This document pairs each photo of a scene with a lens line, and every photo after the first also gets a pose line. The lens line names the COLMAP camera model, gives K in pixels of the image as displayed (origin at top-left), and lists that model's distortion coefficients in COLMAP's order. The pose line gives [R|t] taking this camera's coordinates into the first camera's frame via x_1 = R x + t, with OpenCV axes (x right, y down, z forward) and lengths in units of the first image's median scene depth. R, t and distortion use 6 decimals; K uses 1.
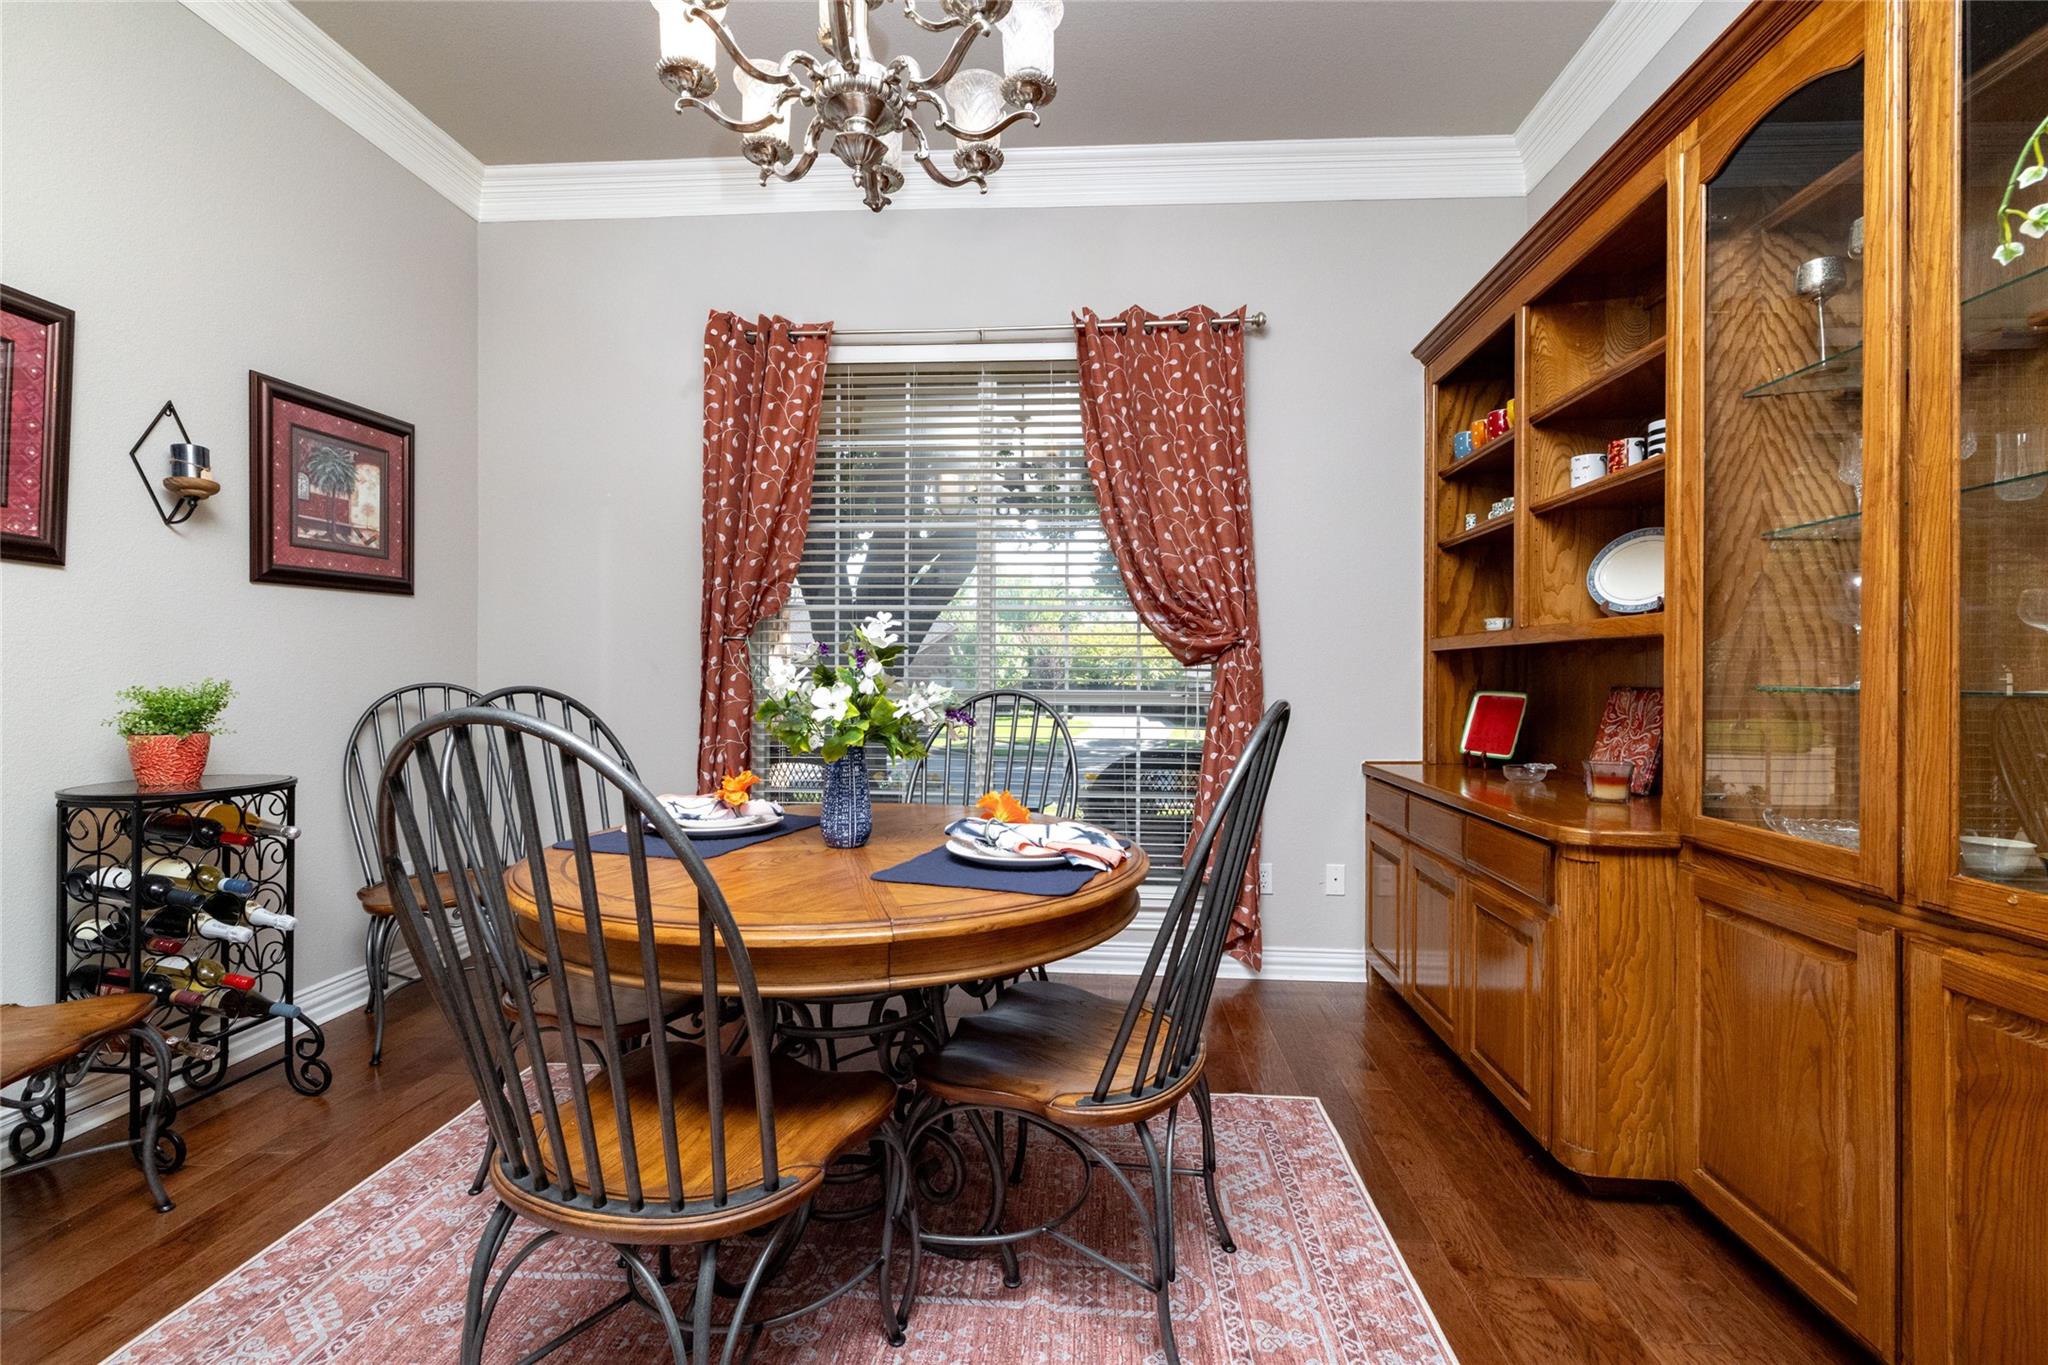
lens RADIAL K [[889.5, 0, 1024.0], [0, 889.5, 682.5], [0, 0, 1]] dist [0.004292, 0.000205]
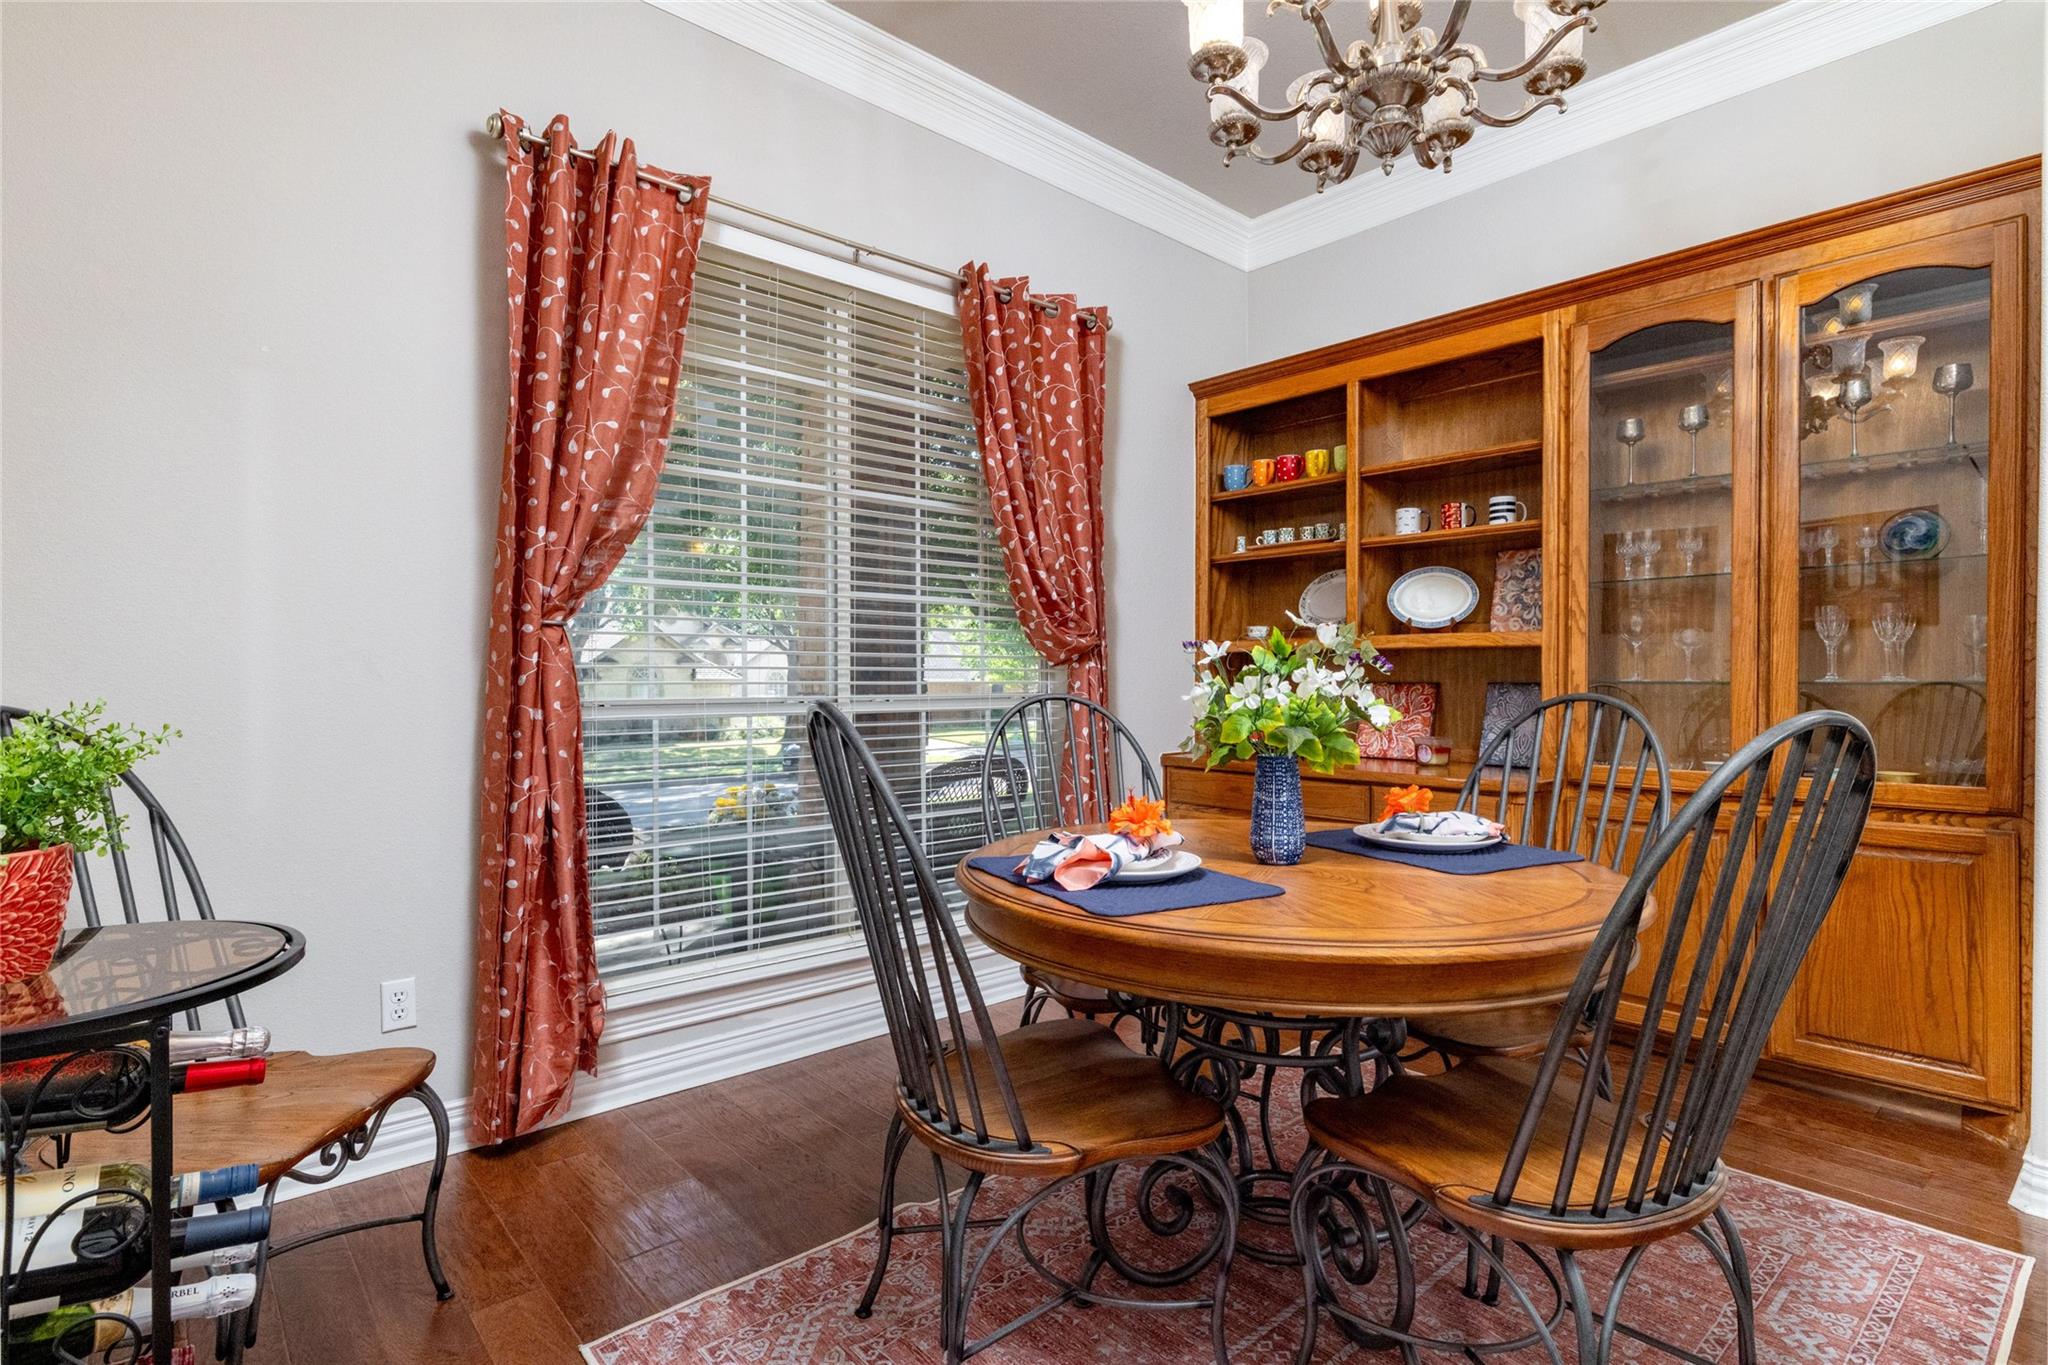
lens RADIAL K [[1019.5, 0, 1016.9], [0, 1019.5, 718.3], [0, 0, 1]] dist [0.002512, 0.000303]
pose [[0.701588, -0.033897, 0.711776, -0.646344], [0.011738, 0.999282, 0.036019, -0.002775], [-0.712486, -0.016916, 0.701483, 0.252123]]
